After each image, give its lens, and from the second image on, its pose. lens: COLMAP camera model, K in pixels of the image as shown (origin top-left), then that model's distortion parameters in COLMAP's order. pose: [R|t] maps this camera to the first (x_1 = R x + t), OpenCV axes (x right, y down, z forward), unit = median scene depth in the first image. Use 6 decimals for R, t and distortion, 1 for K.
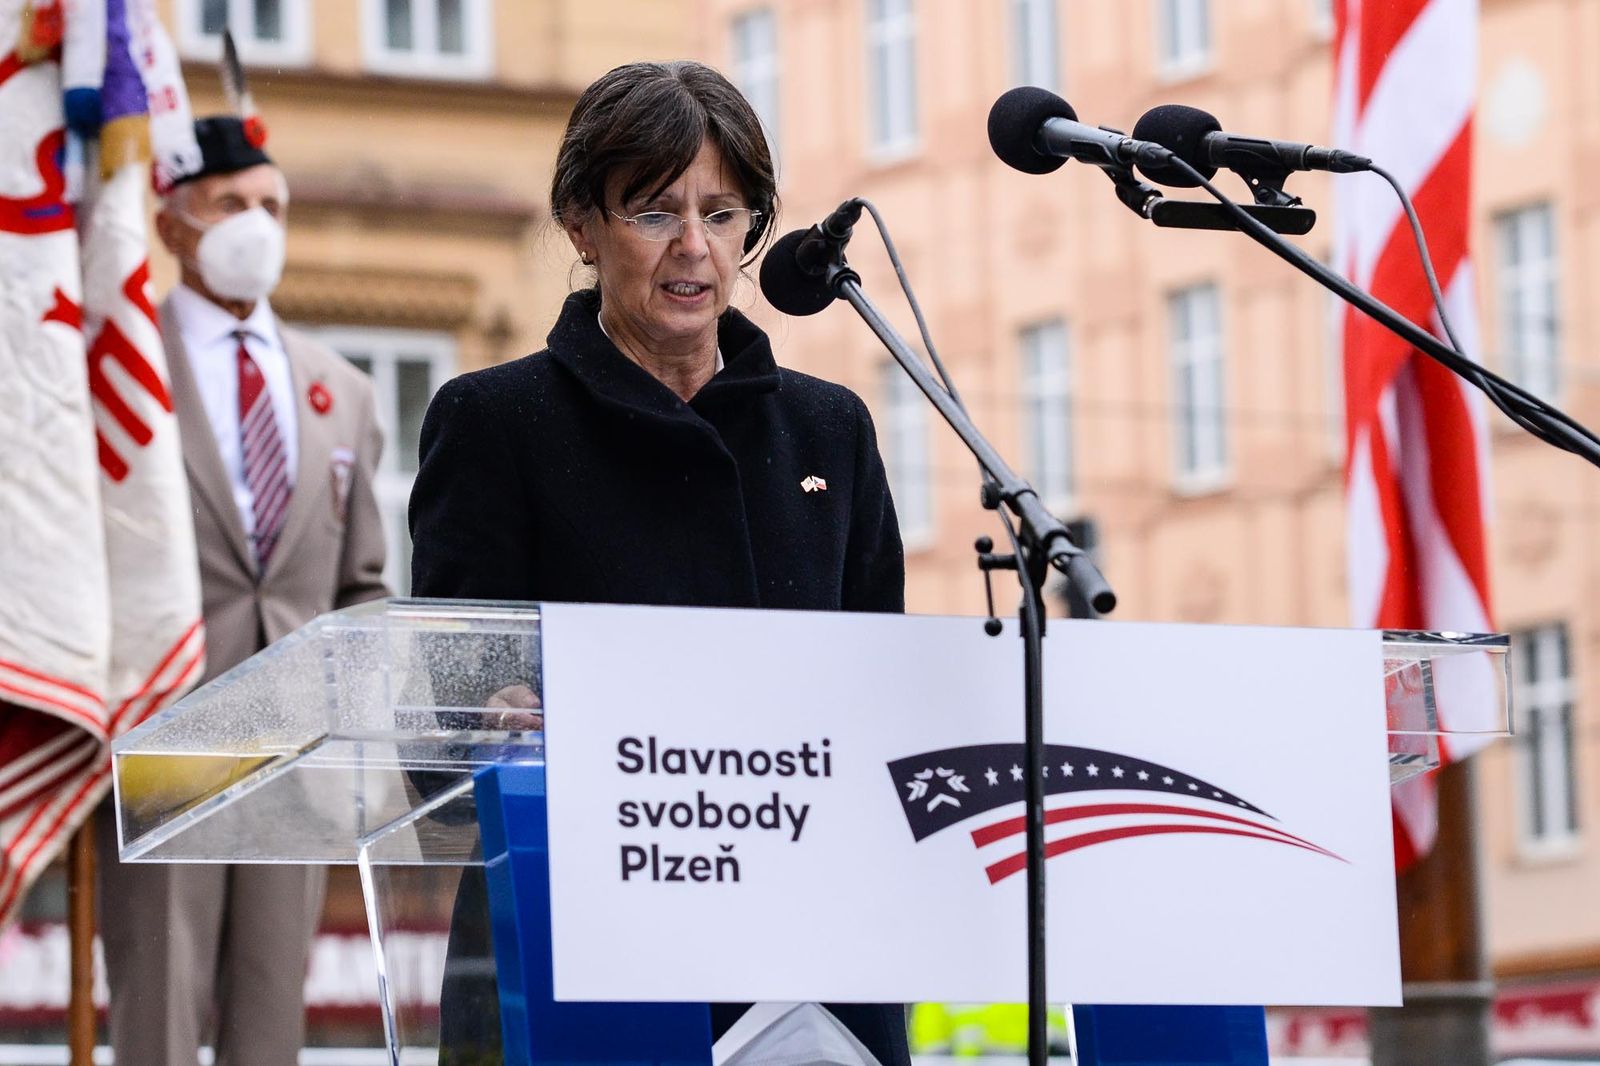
lens RADIAL K [[7965.7, 0, 800.0], [0, 7965.7, 533.0], [0, 0, 1]] dist [0.178818, 16.402086]
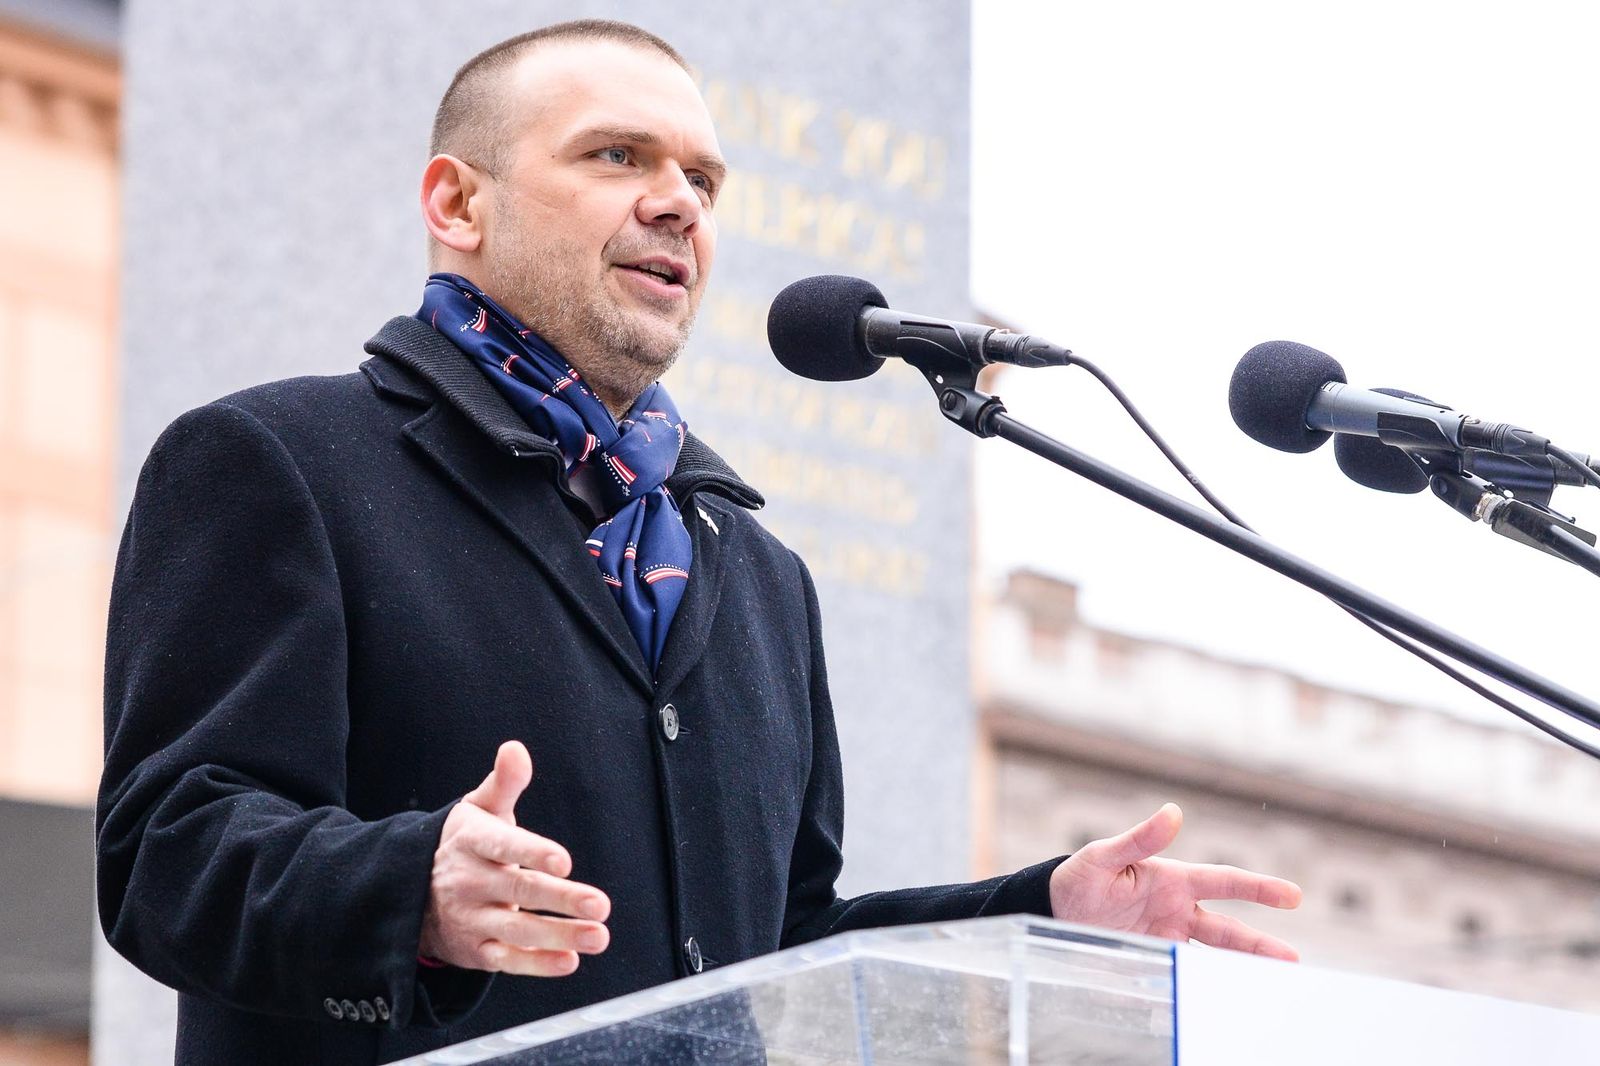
lens RADIAL K [[7077.0, 0, 800.0], [0, 7077.0, 533.0], [0, 0, 1]] dist [0.044210, 3.266857]
pose [[0.926103, 0.103871, 0.362691, -0.294008], [-0.077153, 0.993178, -0.087432, 0.030015], [-0.369298, 0.052988, 0.927799, 0.414028]]
